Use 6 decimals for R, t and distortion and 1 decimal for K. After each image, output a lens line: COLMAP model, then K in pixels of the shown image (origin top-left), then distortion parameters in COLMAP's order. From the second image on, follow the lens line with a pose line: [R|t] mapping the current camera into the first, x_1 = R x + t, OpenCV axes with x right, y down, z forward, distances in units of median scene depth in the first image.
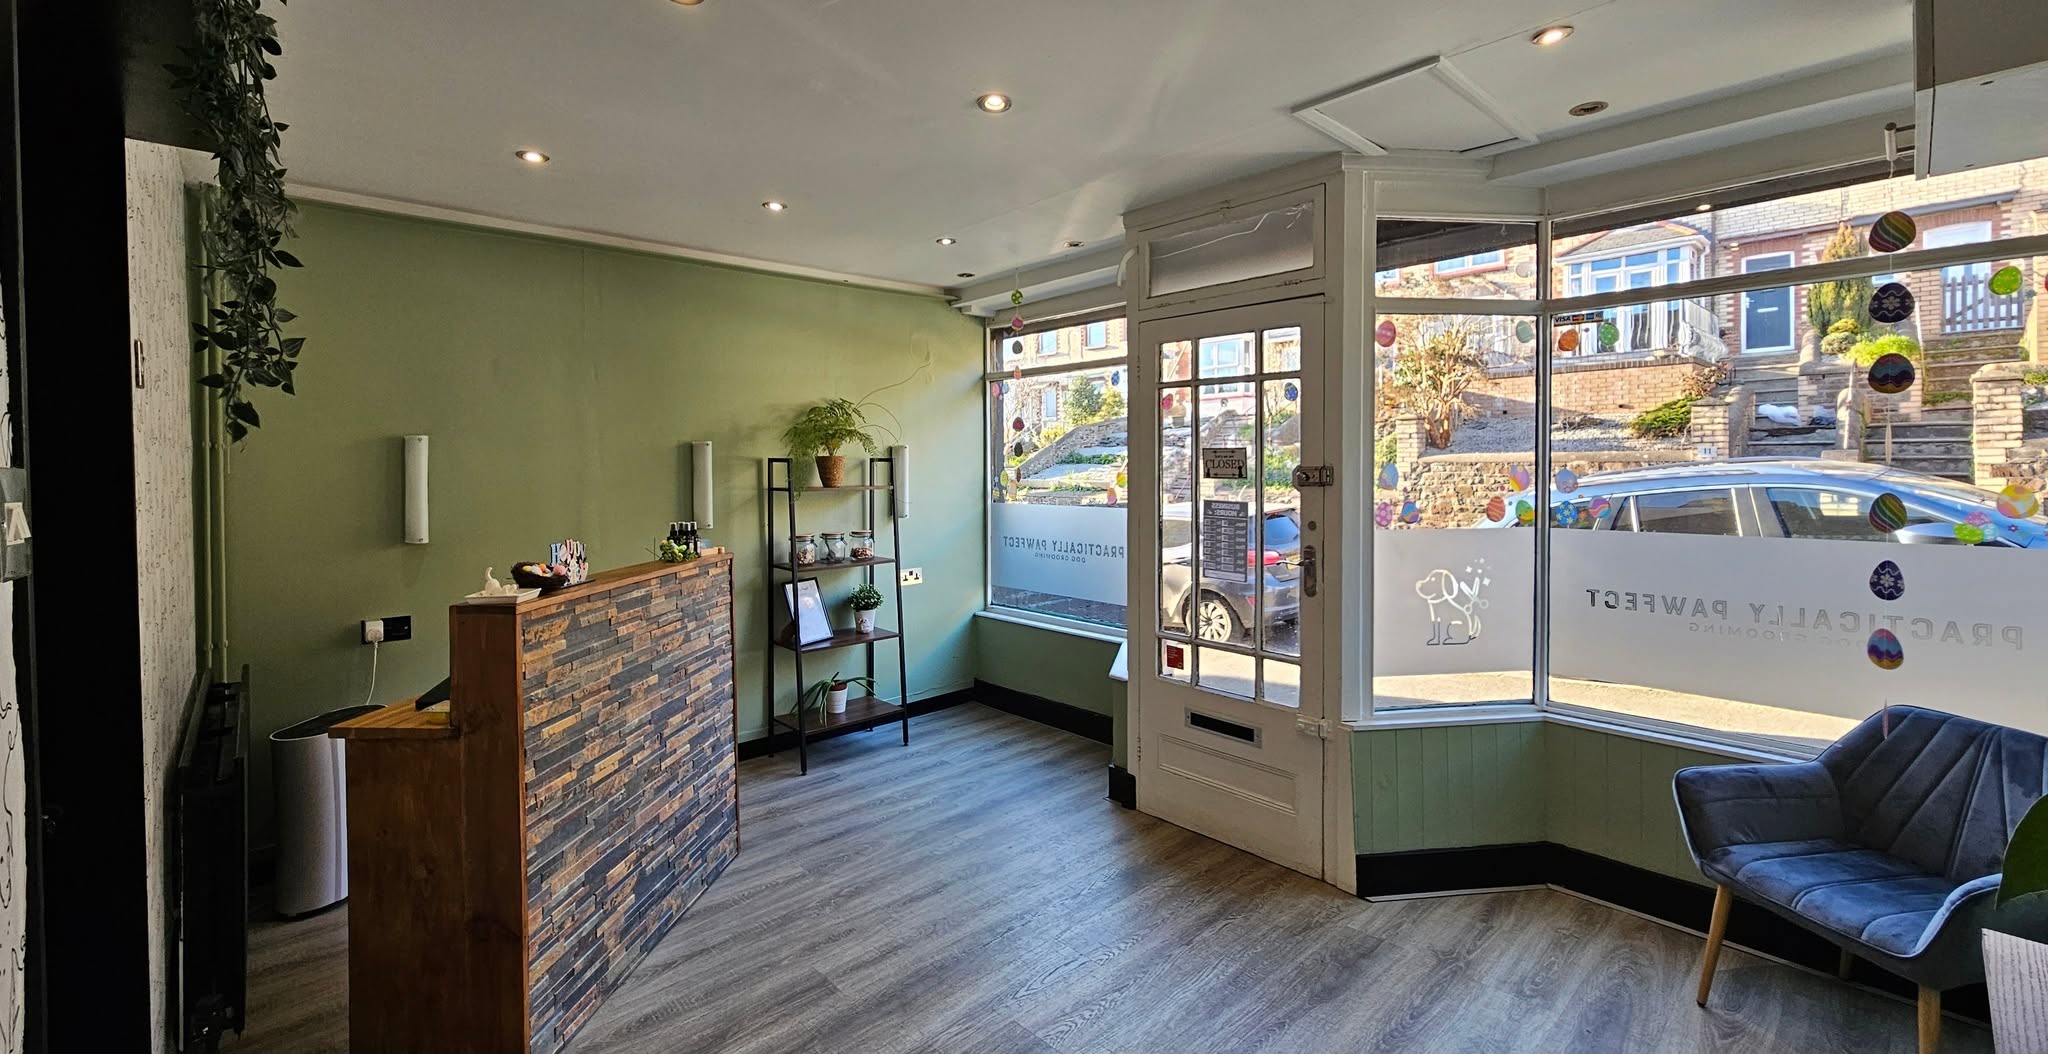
lens RADIAL K [[831.6, 0, 1031.7], [0, 831.6, 472.6], [0, 0, 1]] dist [-0.002783, -0.000104]
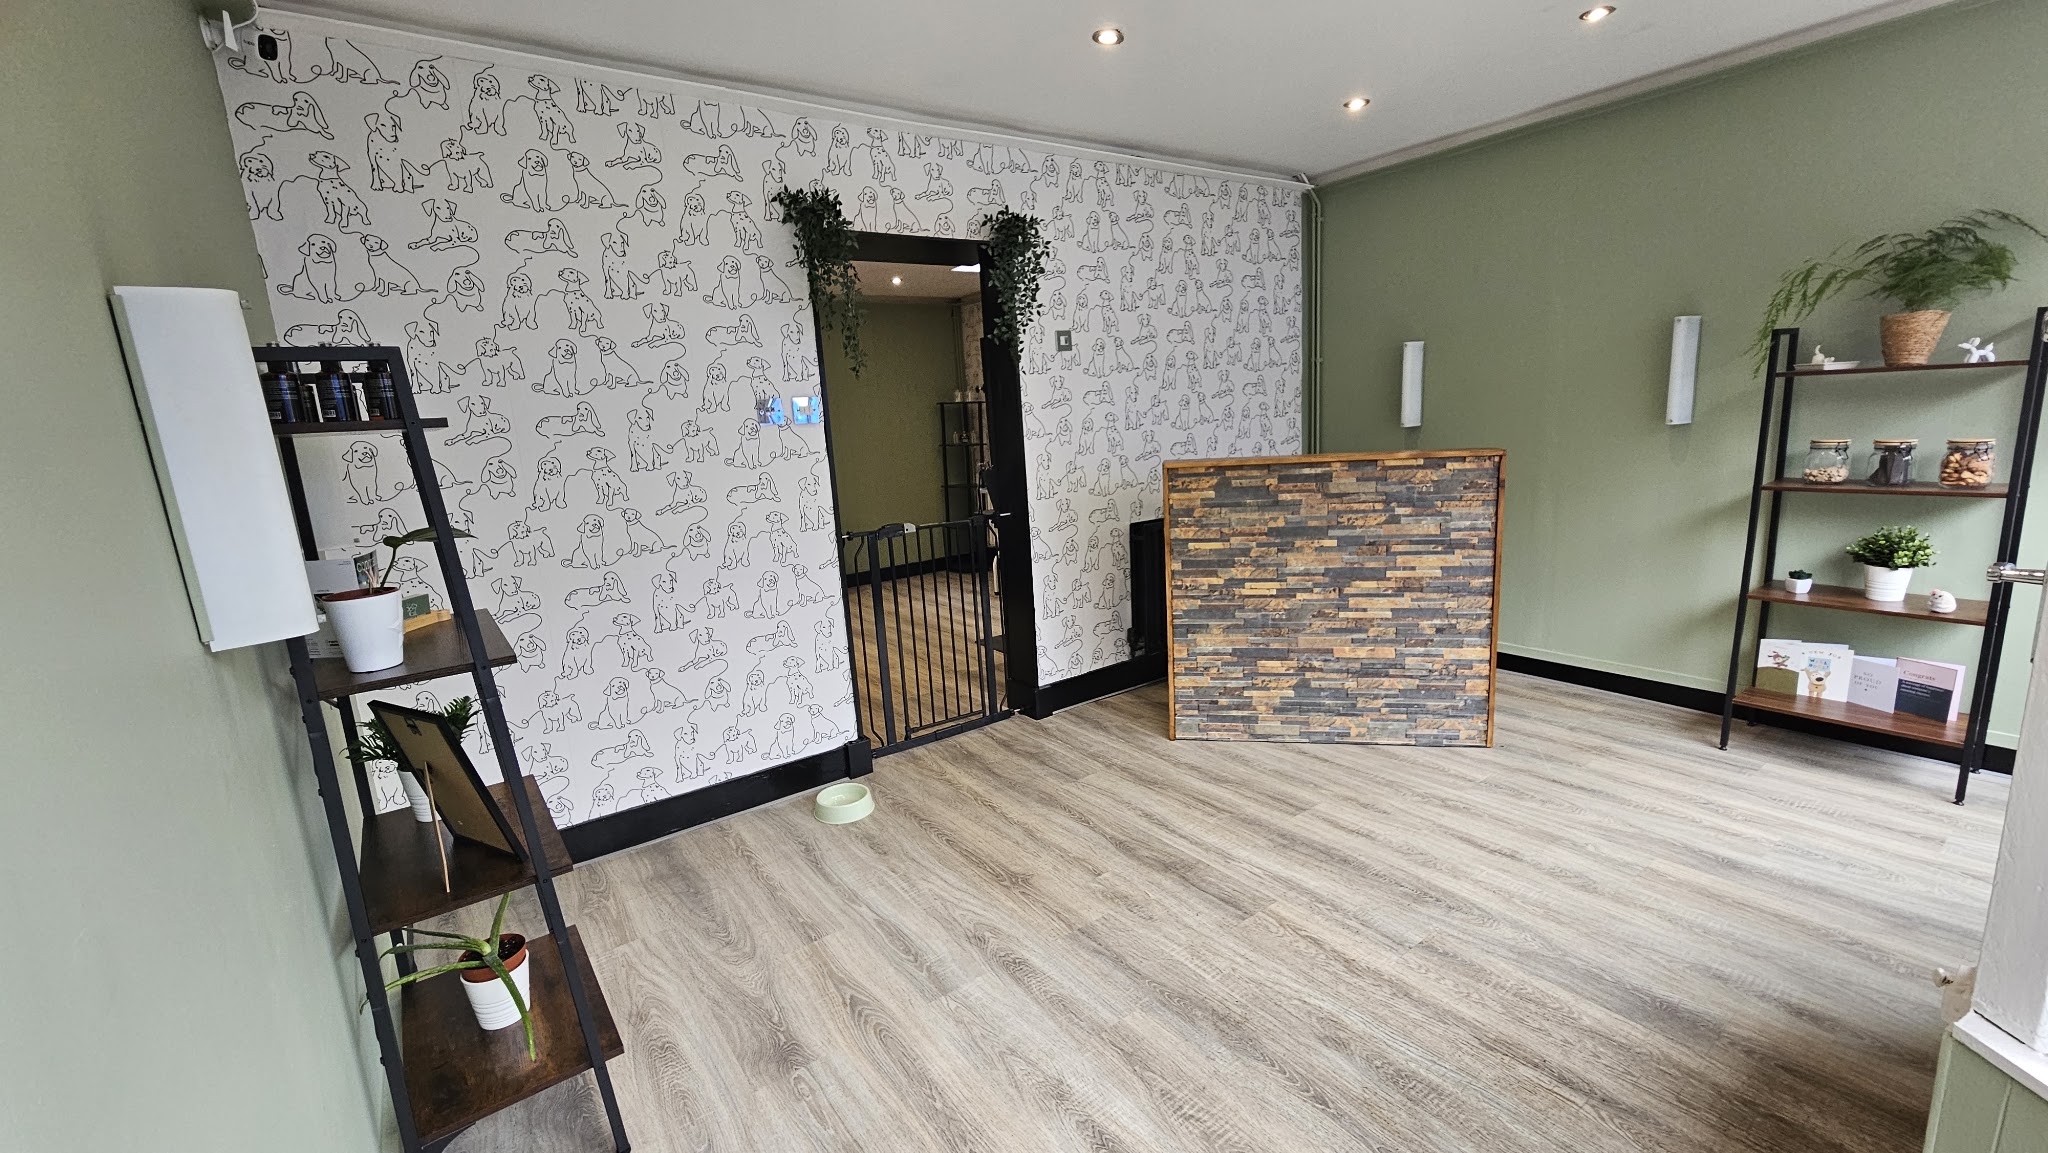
lens RADIAL K [[847.8, 0, 1024.0], [0, 847.8, 570.4], [0, 0, 1]] dist [-0.000720, -0.000064]
pose [[-0.115980, 0.209684, -0.970866, 0.842236], [0.049538, 0.977467, 0.205192, 0.006035], [0.992015, -0.024297, -0.123753, 0.705347]]
